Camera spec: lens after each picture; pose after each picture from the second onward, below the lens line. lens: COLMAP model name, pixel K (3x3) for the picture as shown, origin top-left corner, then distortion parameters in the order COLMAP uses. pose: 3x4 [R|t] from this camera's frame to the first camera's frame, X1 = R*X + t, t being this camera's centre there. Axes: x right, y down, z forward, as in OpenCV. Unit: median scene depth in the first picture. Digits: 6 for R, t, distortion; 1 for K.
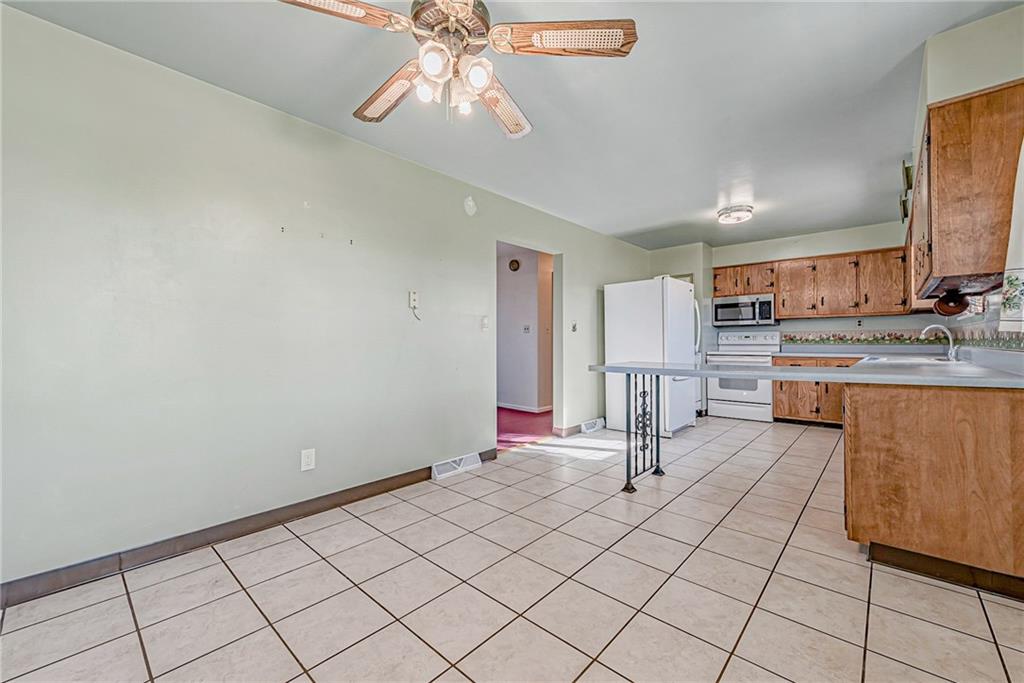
lens RADIAL K [[405.9, 0, 520.5], [0, 405.9, 341.7], [0, 0, 1]] dist [0.009960, -0.000154]
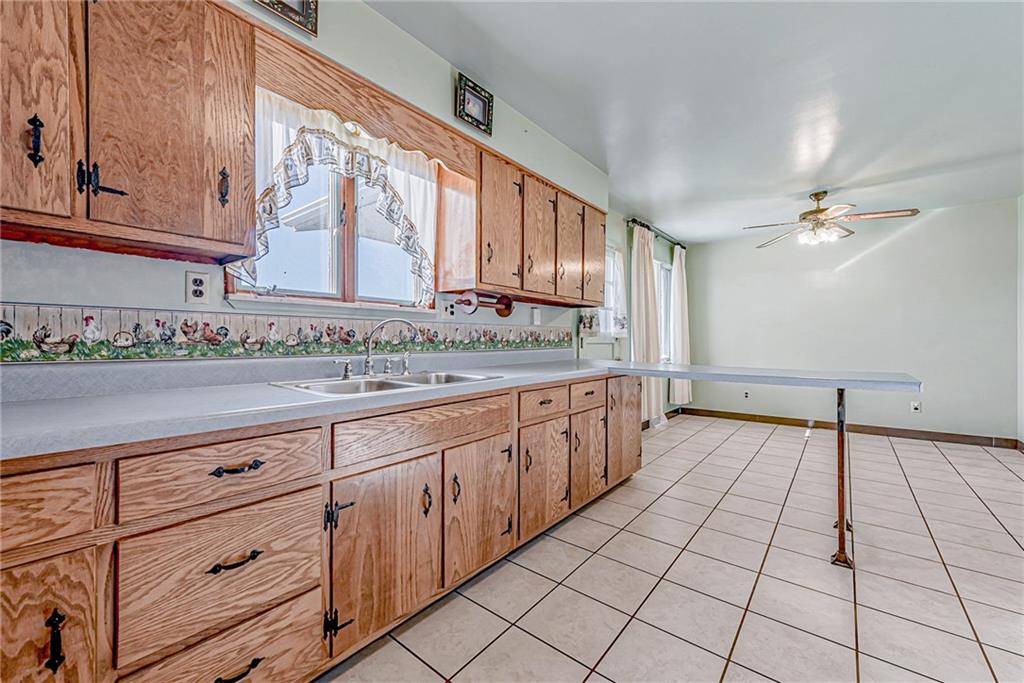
lens RADIAL K [[405.9, 0, 508.2], [0, 405.9, 343.7], [0, 0, 1]] dist [0.009960, -0.000154]
pose [[-0.998941, 0.009923, -0.044920, 0.553809], [0.009604, 0.999927, 0.007307, -0.003987], [0.044990, 0.006868, -0.998964, 1.021617]]
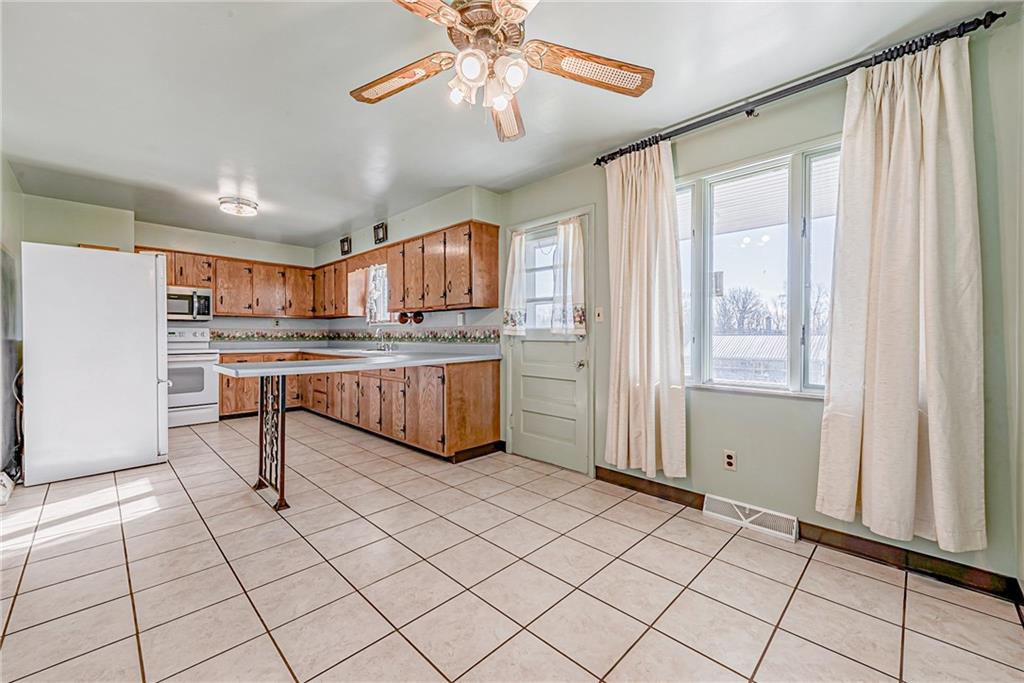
lens RADIAL K [[405.9, 0, 516.6], [0, 405.9, 335.6], [0, 0, 1]] dist [0.009960, -0.000154]
pose [[0.037434, 0.008329, 0.999264, -0.346552], [-0.001281, 0.999965, -0.008287, -0.000231], [-0.999298, -0.000970, 0.037444, 0.262845]]
